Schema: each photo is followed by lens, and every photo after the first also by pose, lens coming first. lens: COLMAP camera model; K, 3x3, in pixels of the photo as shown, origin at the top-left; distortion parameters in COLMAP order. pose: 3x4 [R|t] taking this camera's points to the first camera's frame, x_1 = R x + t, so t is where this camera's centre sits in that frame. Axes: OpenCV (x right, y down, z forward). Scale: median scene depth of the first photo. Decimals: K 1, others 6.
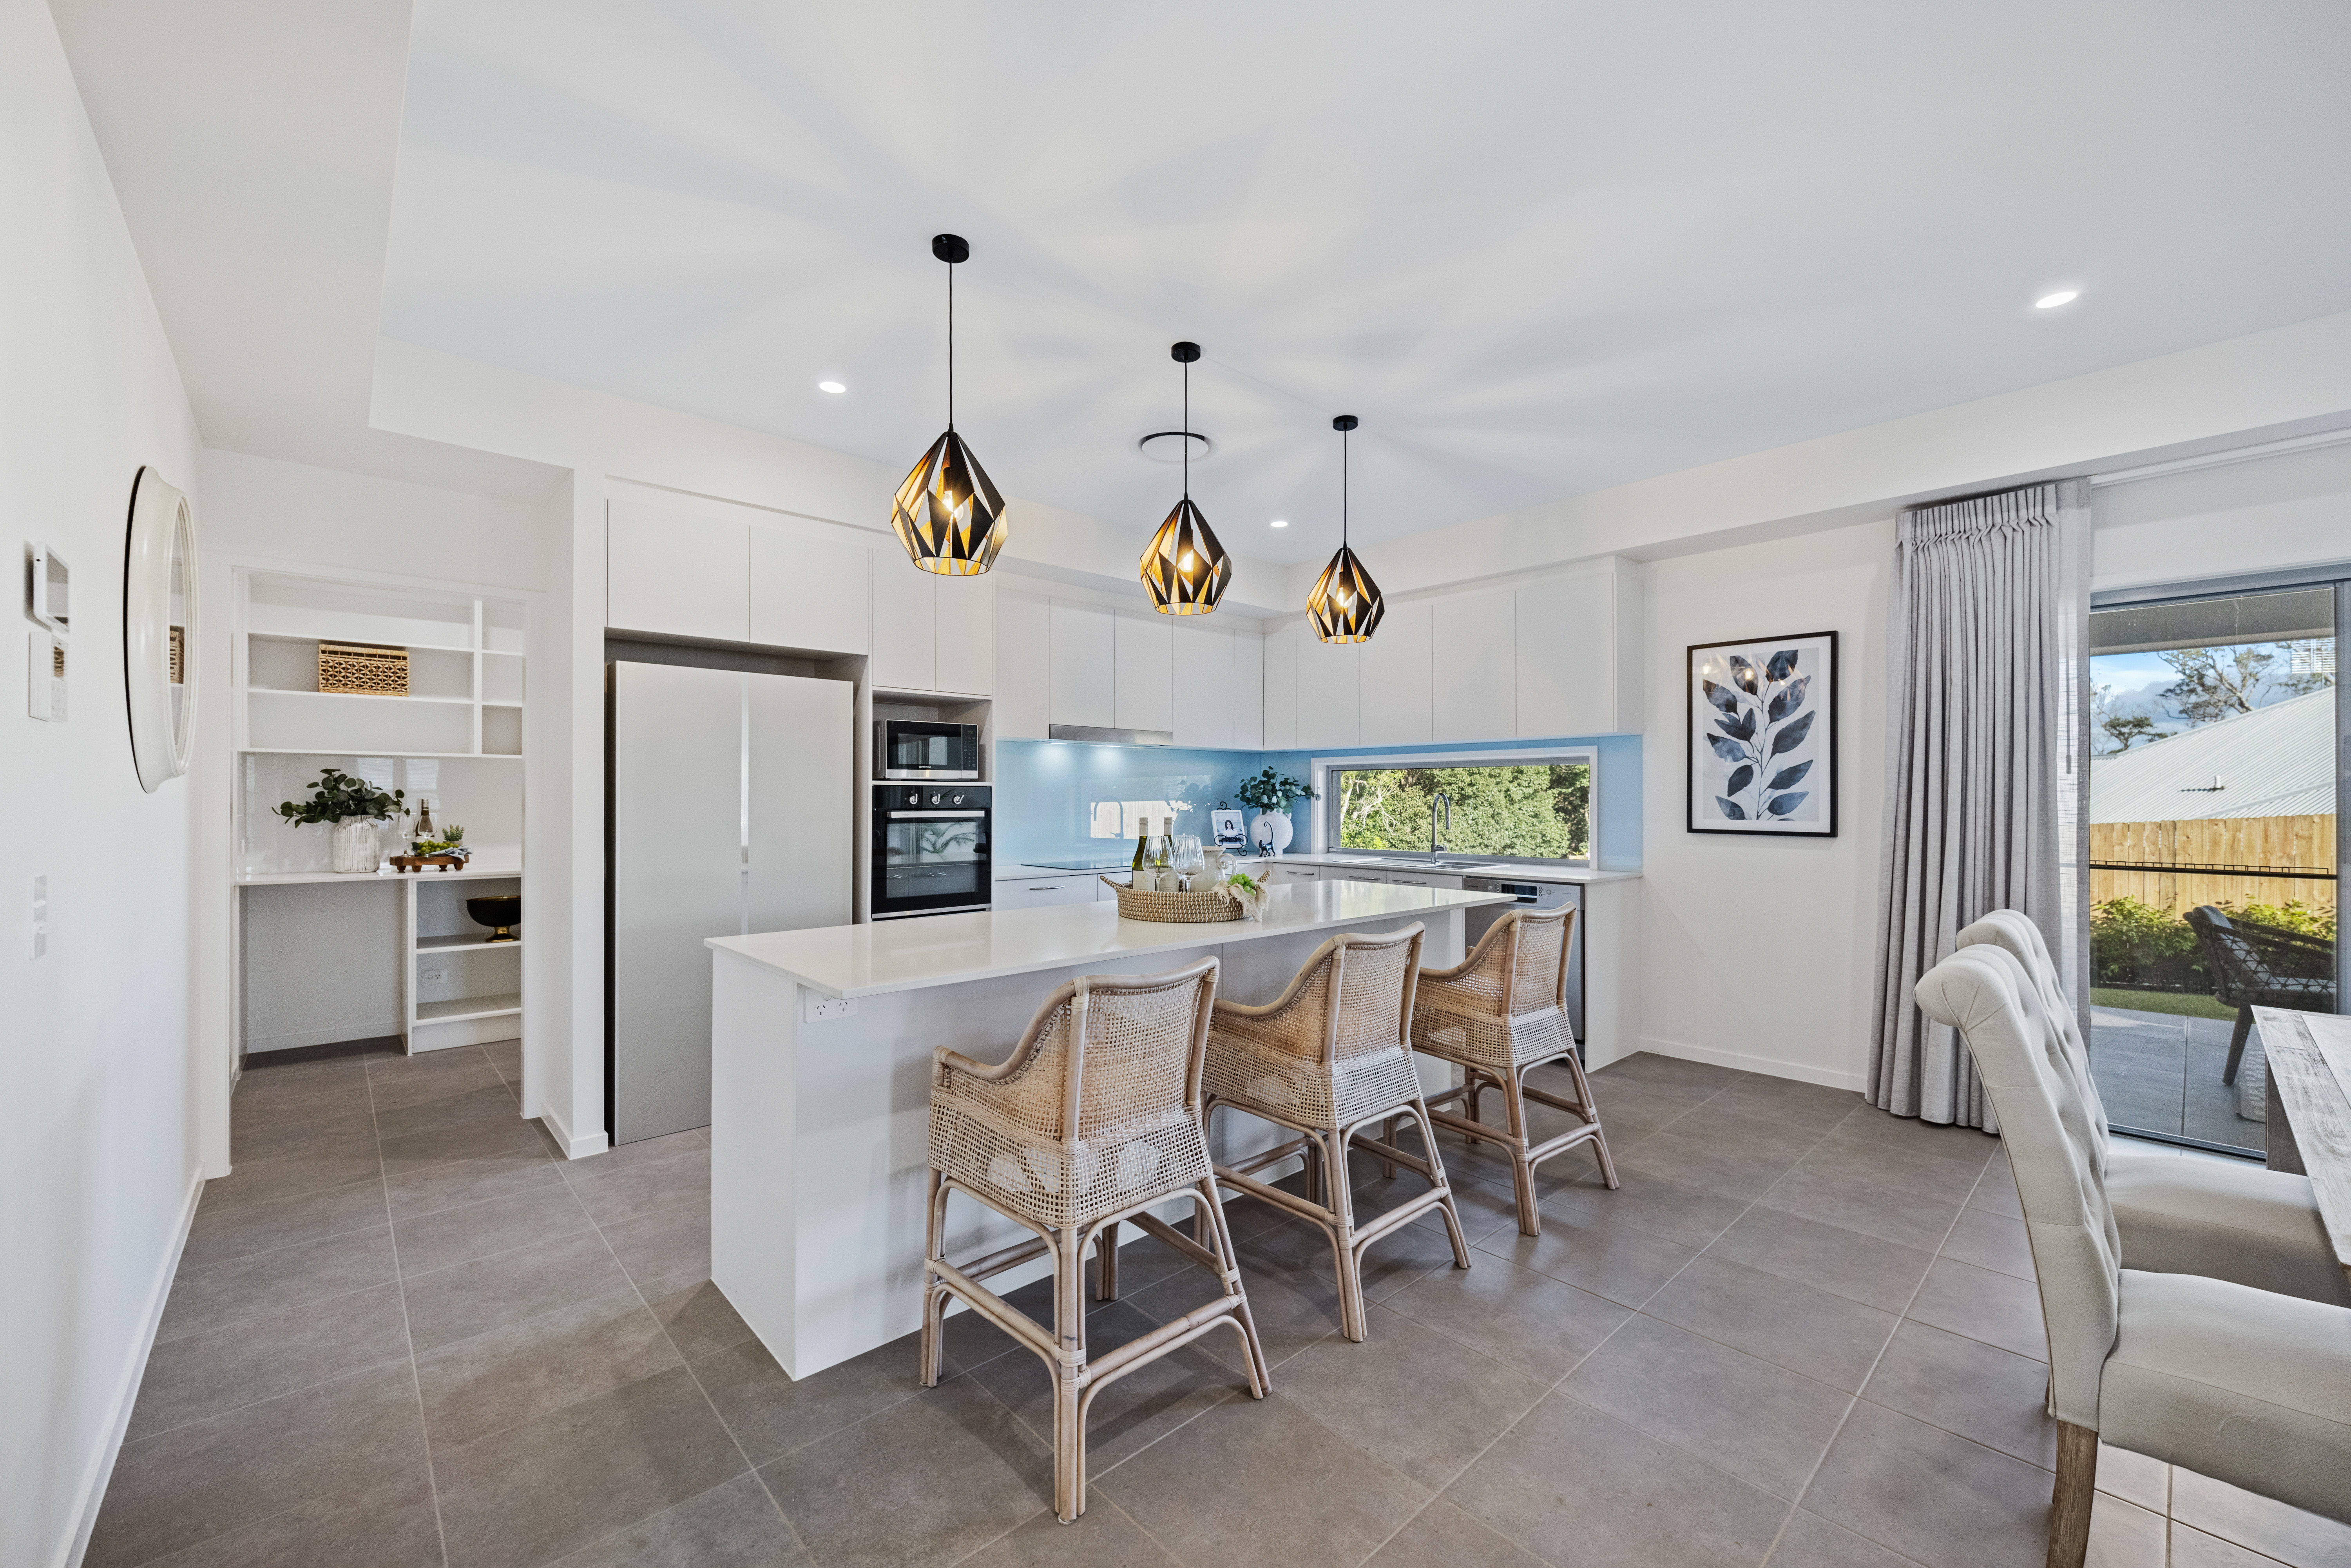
lens RADIAL K [[929.6, 0, 1168.1], [0, 929.6, 793.4], [0, 0, 1]] dist [-0.000440, -0.000378]
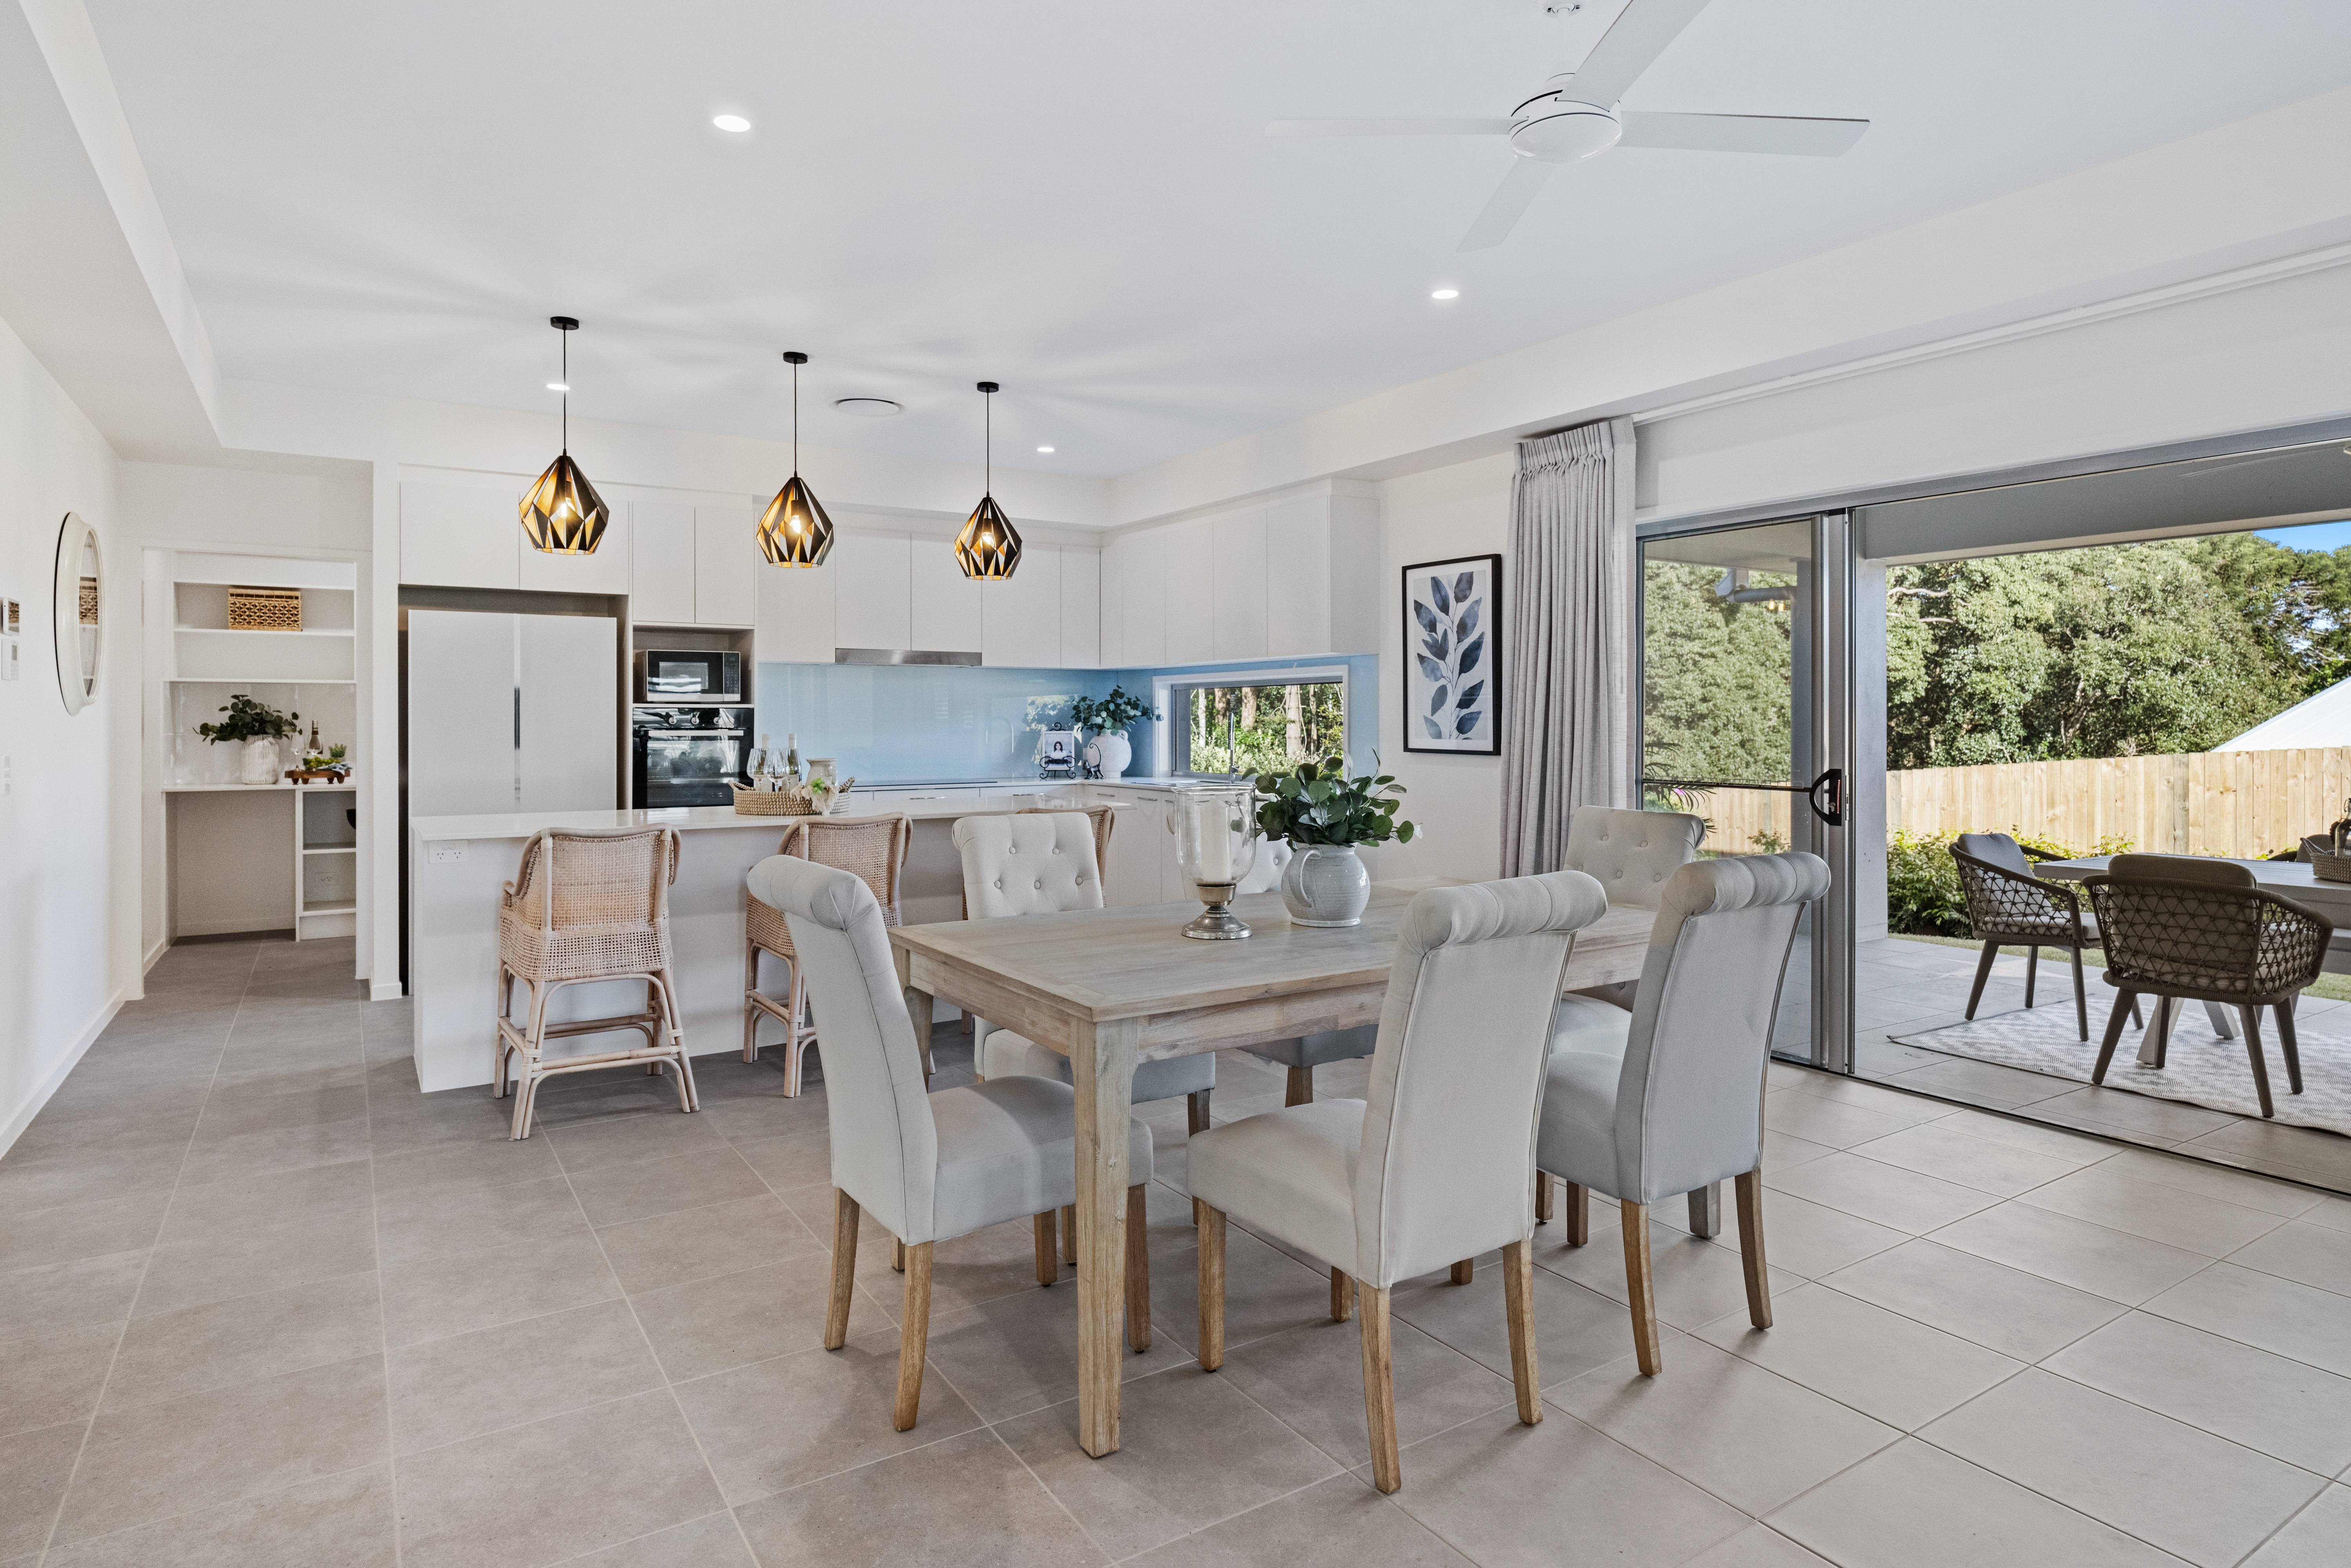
lens RADIAL K [[1285.4, 0, 1160.6], [0, 1285.4, 720.0], [0, 0, 1]] dist [0.001804, 0.000996]
pose [[0.985409, -0.001560, -0.170194, 0.558847], [0.002486, 0.999983, 0.005224, -0.000481], [0.170183, -0.005571, 0.985397, -0.429853]]
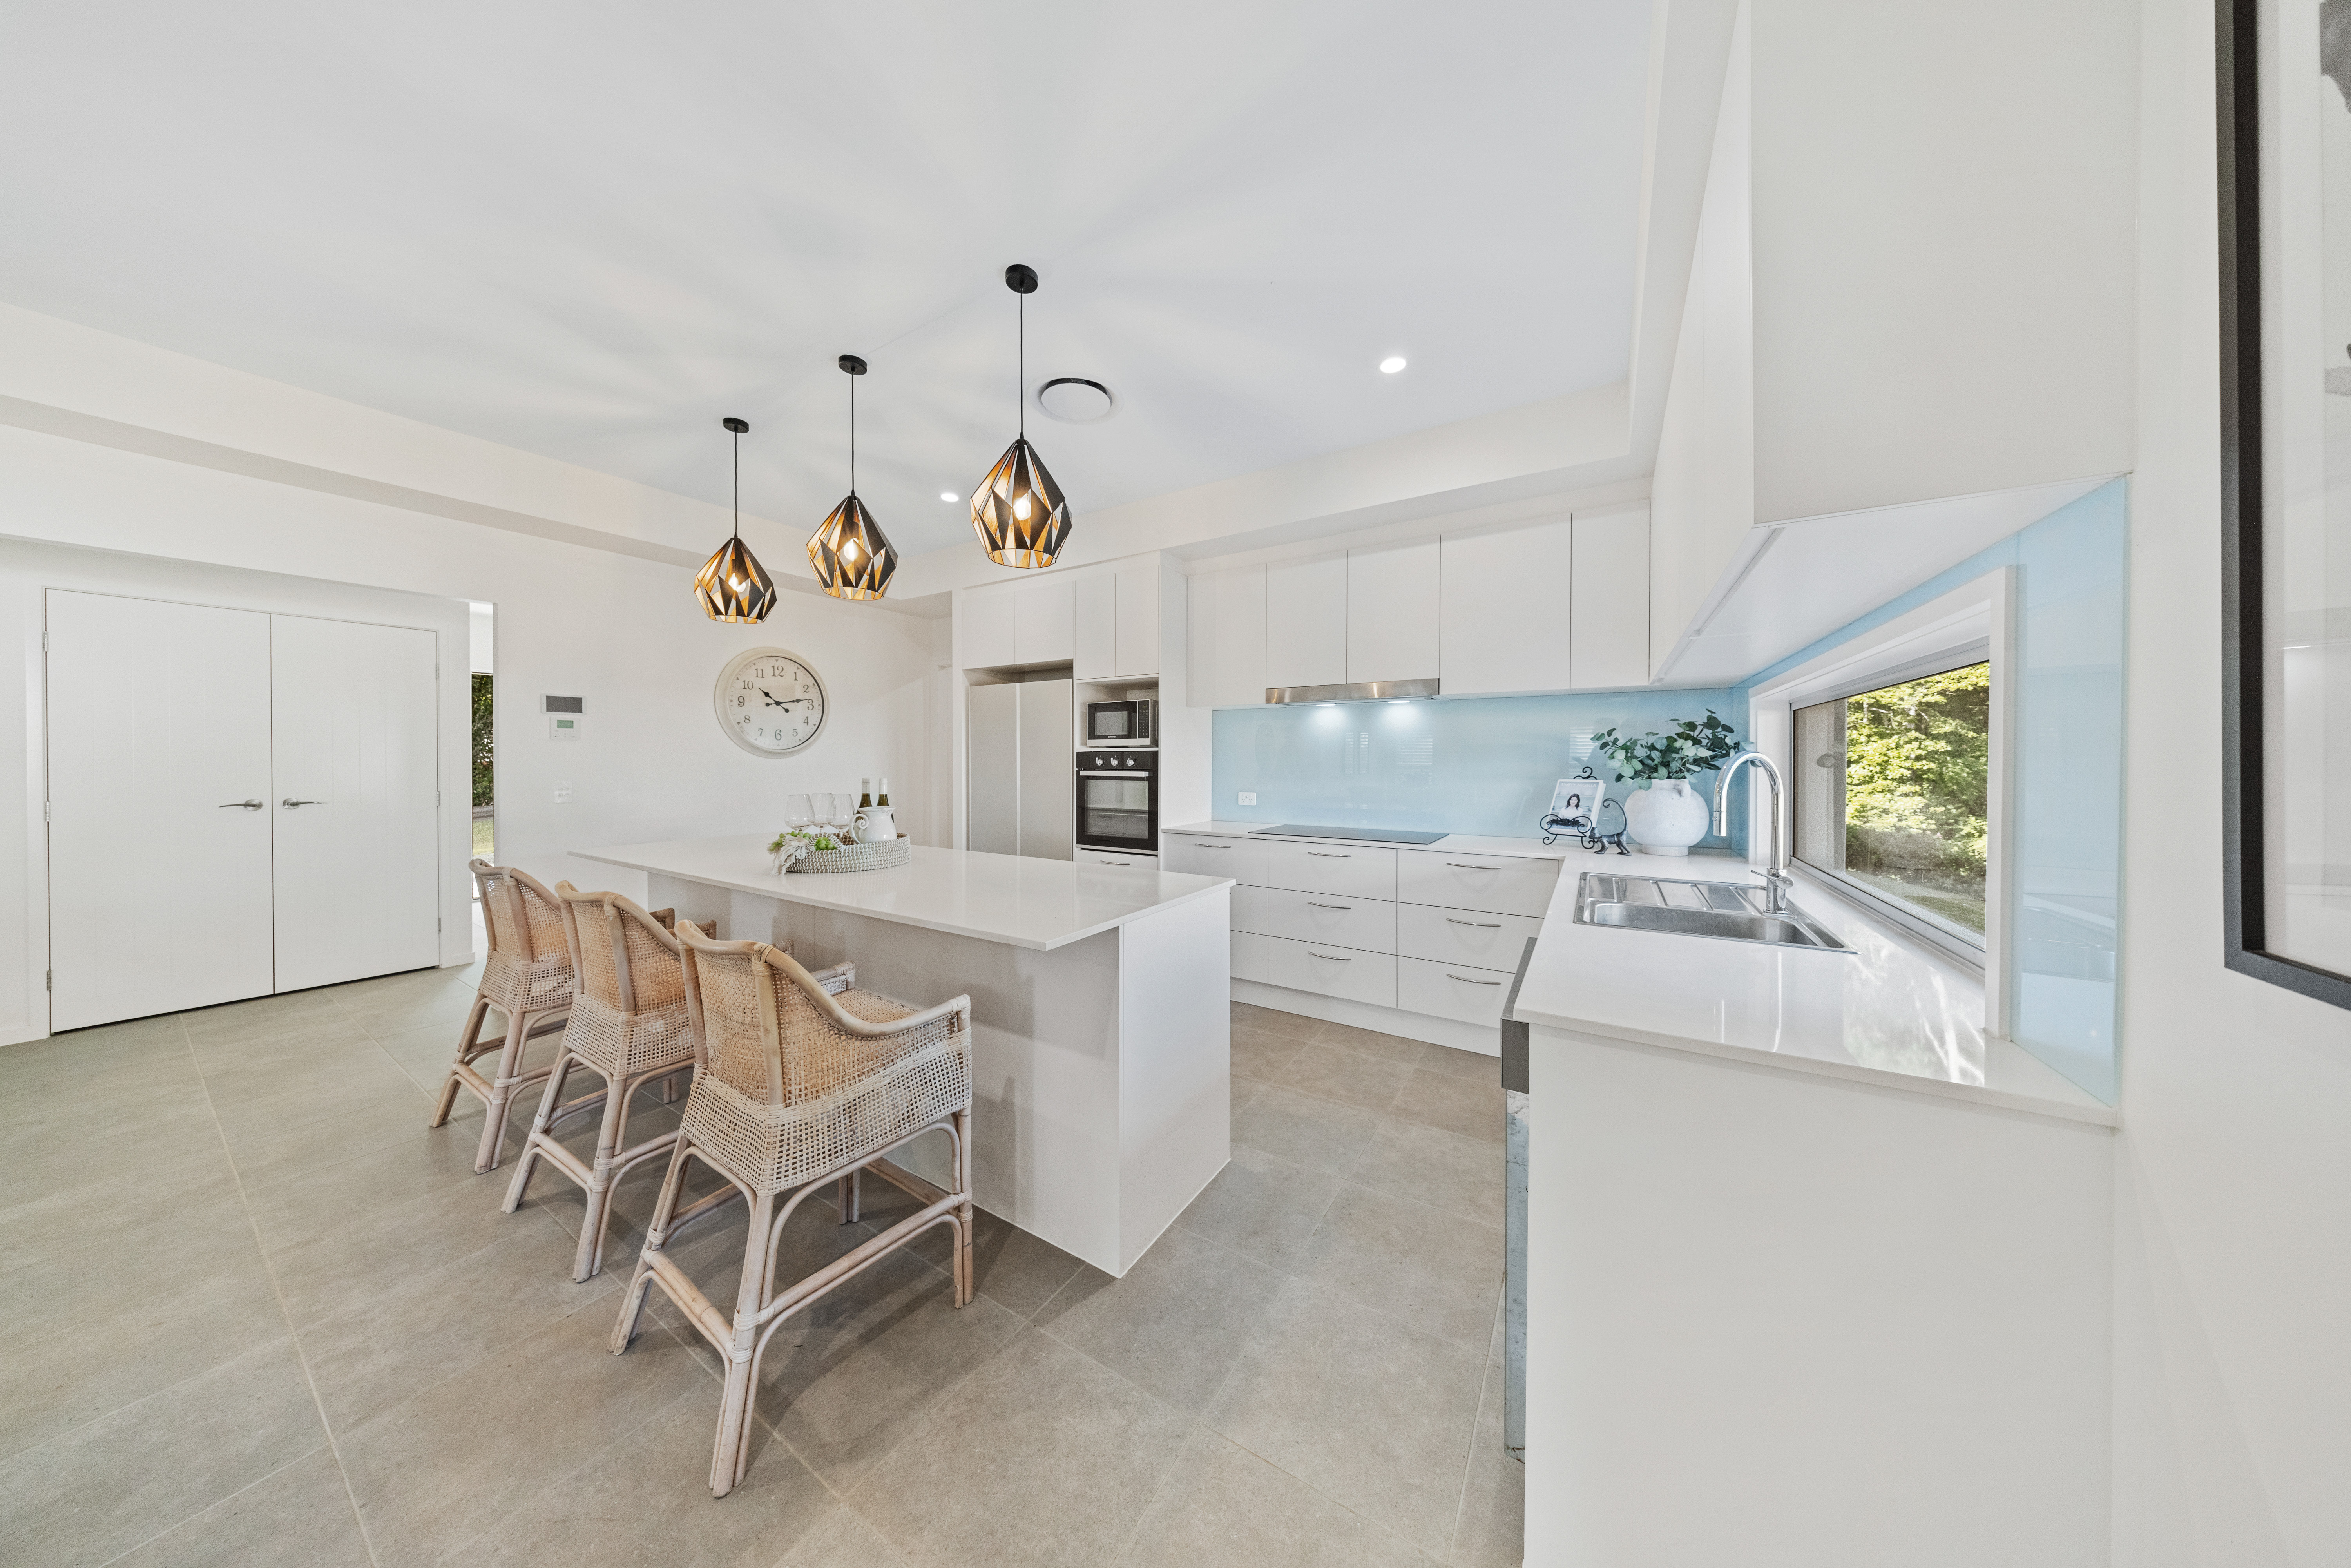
lens RADIAL K [[679.3, 0, 1167.1], [0, 679.3, 761.0], [0, 0, 1]] dist [0.004350, -0.000001]
pose [[0.265515, 0.001106, -0.964106, 0.653997], [0.003843, 0.999990, 0.002206, 0.003168], [0.964099, -0.004291, 0.265508, 0.808188]]
